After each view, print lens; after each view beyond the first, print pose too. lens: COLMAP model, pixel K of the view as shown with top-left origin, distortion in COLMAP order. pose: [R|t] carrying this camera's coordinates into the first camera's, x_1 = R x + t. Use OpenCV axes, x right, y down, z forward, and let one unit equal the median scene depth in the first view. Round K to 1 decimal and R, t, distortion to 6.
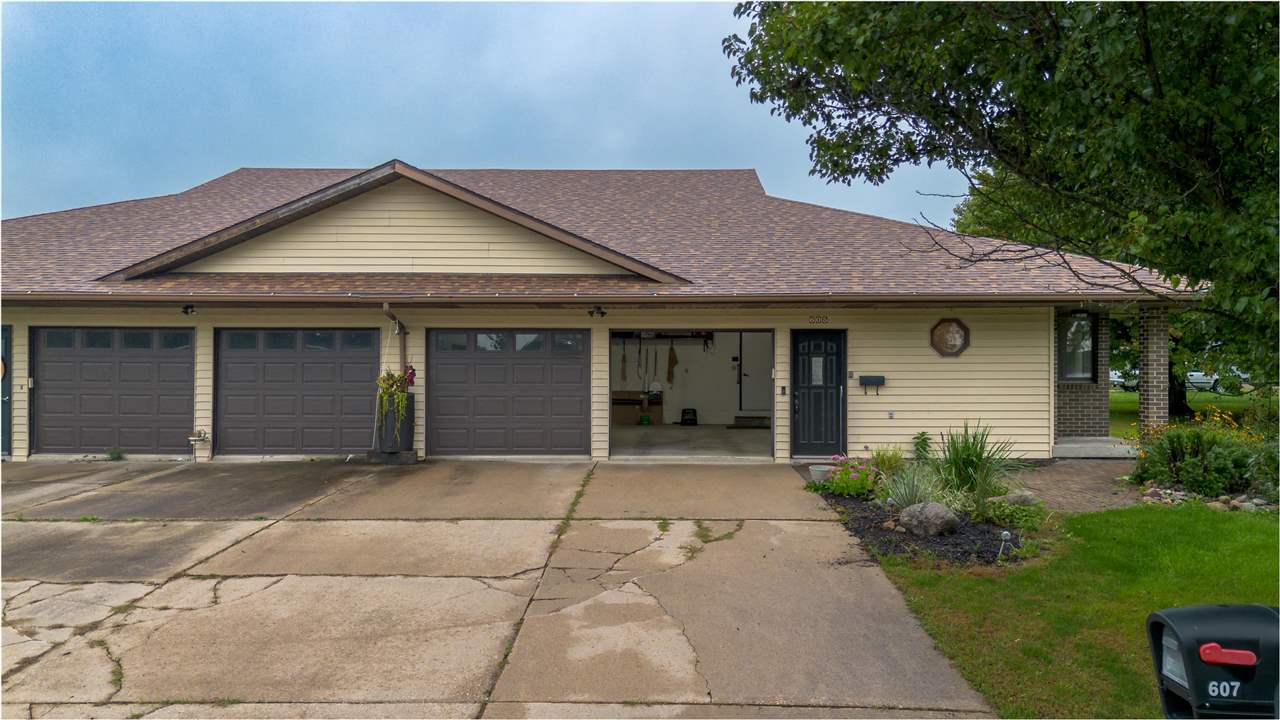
lens RADIAL K [[914.9, 0, 640.0], [0, 914.9, 360.0], [0, 0, 1]] dist [0.005911, -0.003901]
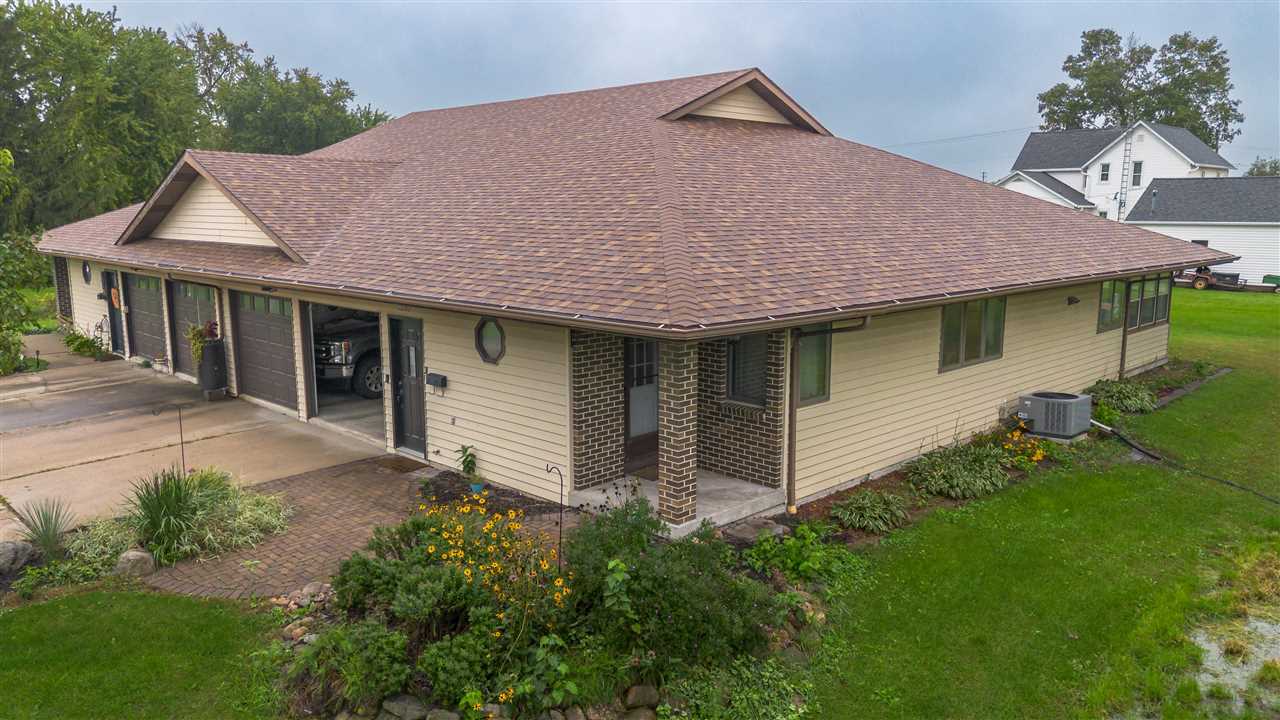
lens RADIAL K [[914.9, 0, 640.0], [0, 914.9, 360.0], [0, 0, 1]] dist [0.005911, -0.003901]
pose [[0.727928, 0.110660, -0.676665, 0.982705], [0.006153, 0.985796, 0.167833, -0.141944], [0.685626, -0.126334, 0.716908, 0.505341]]
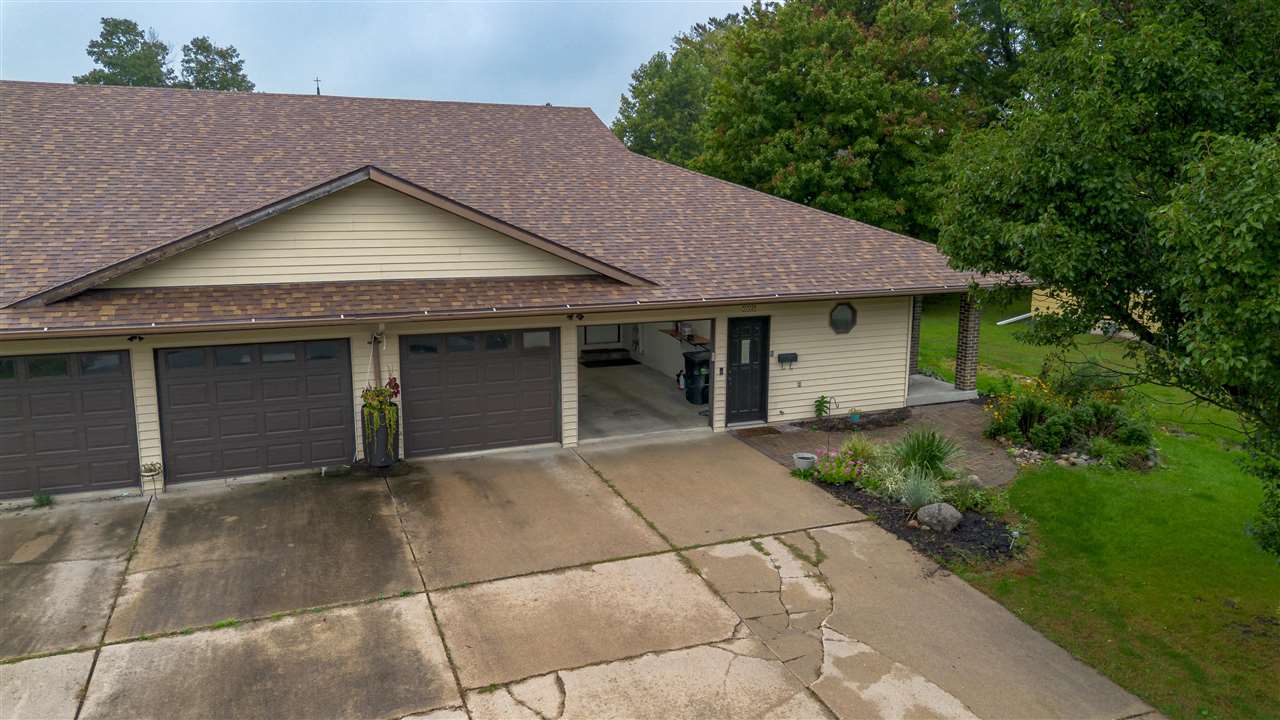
lens RADIAL K [[914.9, 0, 640.0], [0, 914.9, 360.0], [0, 0, 1]] dist [0.005911, -0.003901]
pose [[0.914868, -0.073628, 0.396984, -0.394835], [-0.003717, 0.981654, 0.190634, -0.200118], [-0.403737, -0.175880, 0.897810, 0.007282]]
